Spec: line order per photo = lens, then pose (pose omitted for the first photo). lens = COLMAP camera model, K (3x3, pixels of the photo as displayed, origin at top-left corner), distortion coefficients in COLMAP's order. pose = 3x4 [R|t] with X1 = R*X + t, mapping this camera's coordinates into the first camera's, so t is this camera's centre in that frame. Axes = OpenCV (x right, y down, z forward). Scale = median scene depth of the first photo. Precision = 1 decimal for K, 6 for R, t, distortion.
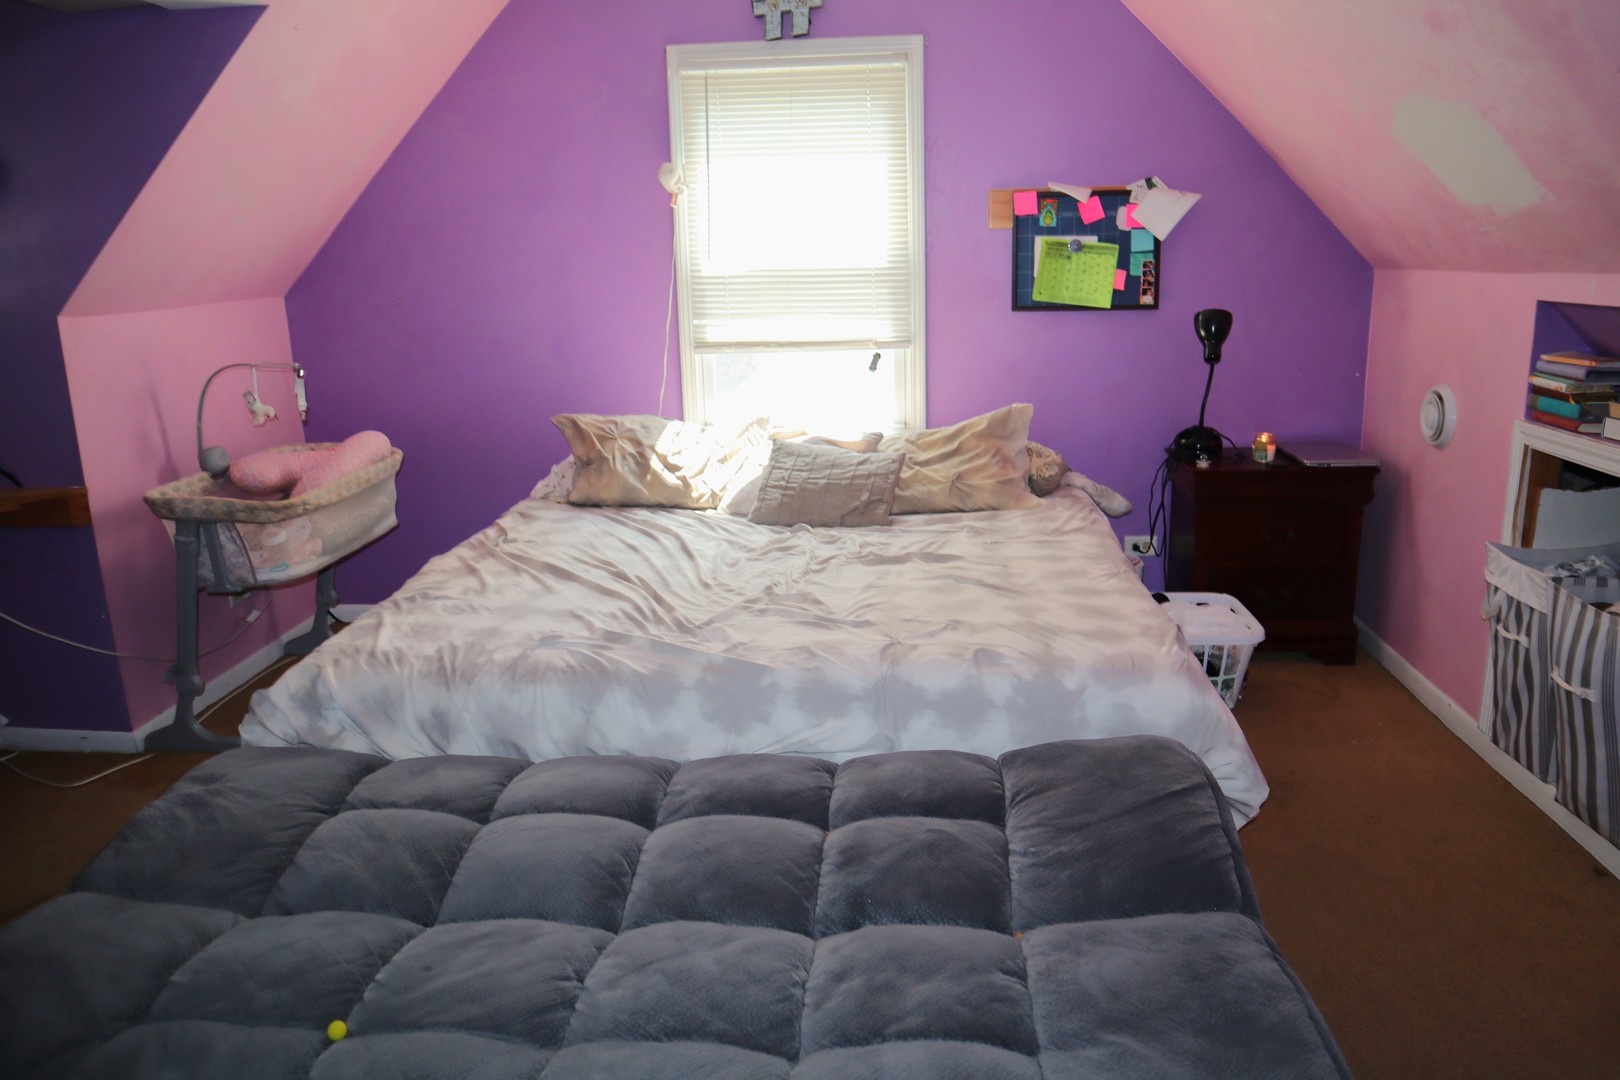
lens RADIAL K [[1115.3, 0, 810.0], [0, 1115.3, 540.0], [0, 0, 1]] dist [-0.149868, 0.088688]
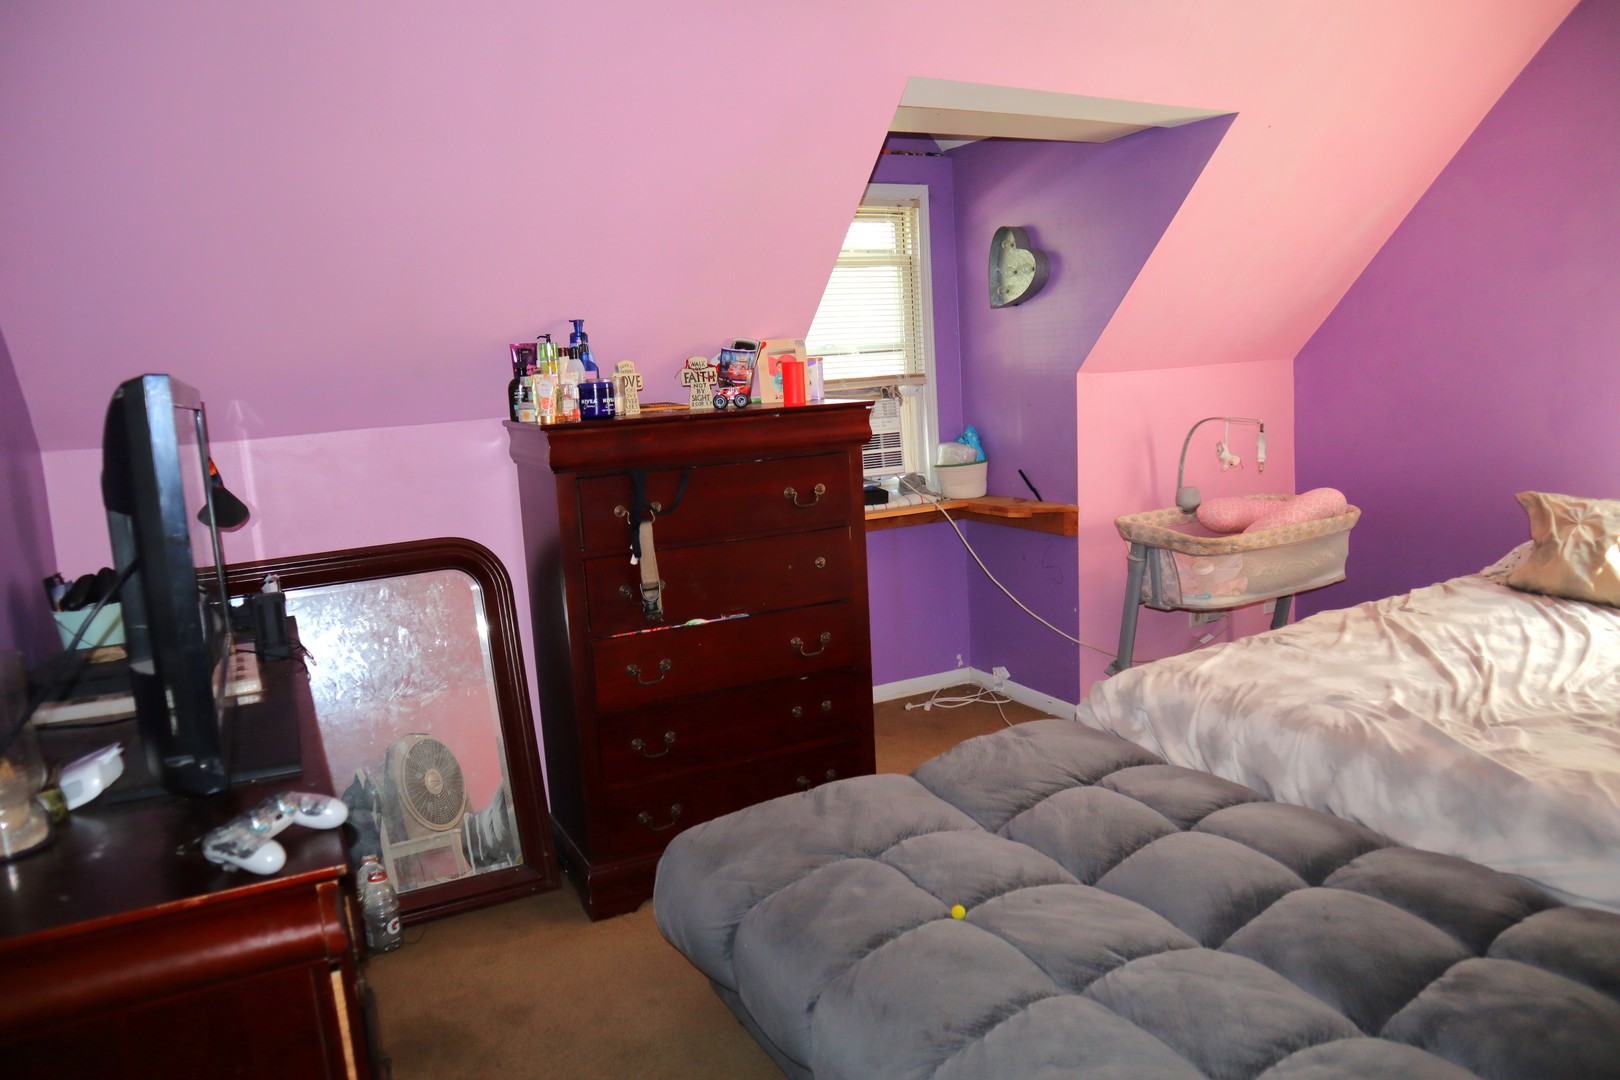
lens RADIAL K [[1115.3, 0, 810.0], [0, 1115.3, 540.0], [0, 0, 1]] dist [-0.149868, 0.088688]
pose [[0.534211, 0.126309, -0.835862, 0.298856], [-0.166721, 0.985096, 0.042307, -0.015064], [0.828748, 0.116755, 0.547307, 0.020165]]
